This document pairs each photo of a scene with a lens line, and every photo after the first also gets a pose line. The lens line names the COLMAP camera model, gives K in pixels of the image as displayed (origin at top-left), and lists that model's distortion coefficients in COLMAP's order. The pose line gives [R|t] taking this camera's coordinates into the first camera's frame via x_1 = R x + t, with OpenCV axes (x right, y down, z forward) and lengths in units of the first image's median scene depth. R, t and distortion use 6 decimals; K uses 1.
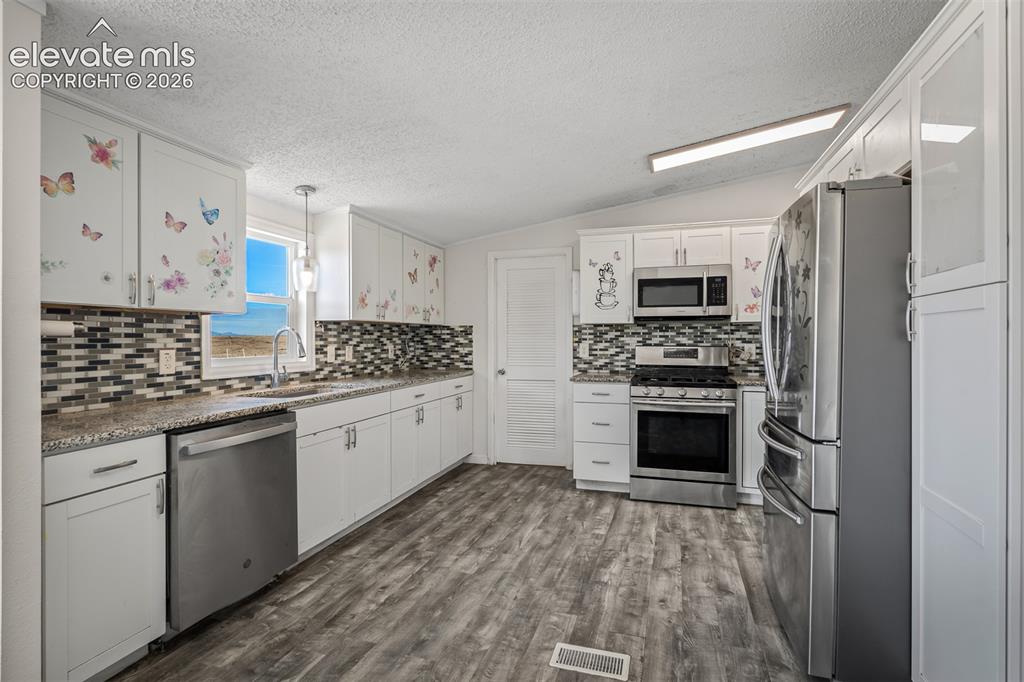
lens RADIAL K [[451.9, 0, 526.5], [0, 451.9, 343.0], [0, 0, 1]] dist [-0.000854, 0.000150]
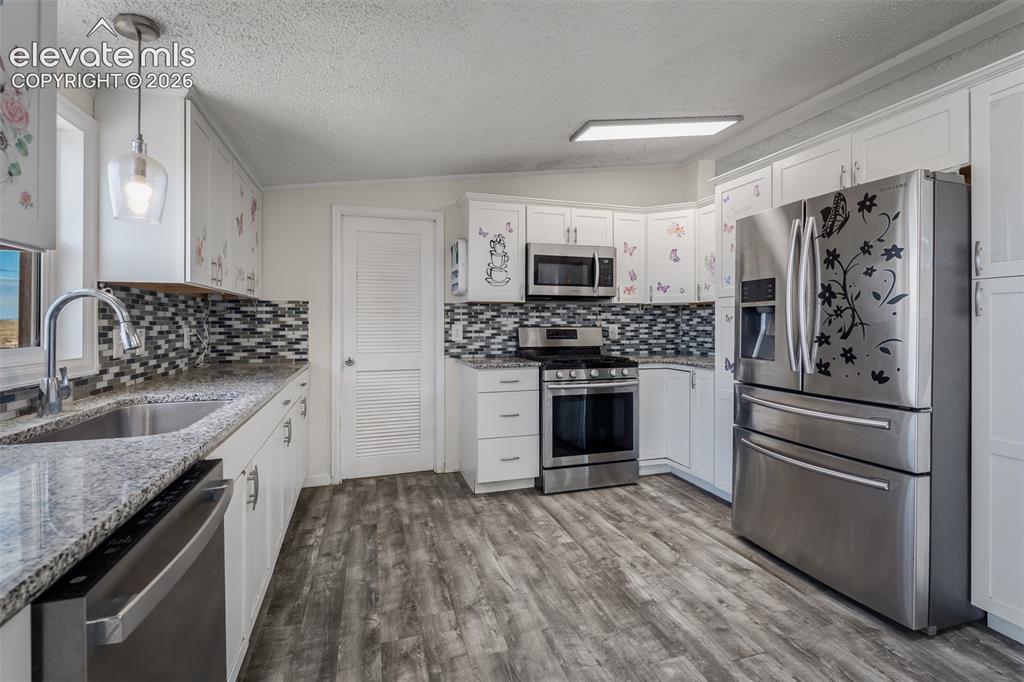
lens RADIAL K [[451.9, 0, 491.6], [0, 451.9, 325.0], [0, 0, 1]] dist [-0.000854, 0.000150]
pose [[0.843453, -0.002063, 0.537199, -0.343797], [0.005226, 0.999977, -0.004365, 0.007187], [-0.537178, 0.006489, 0.843444, 0.279848]]
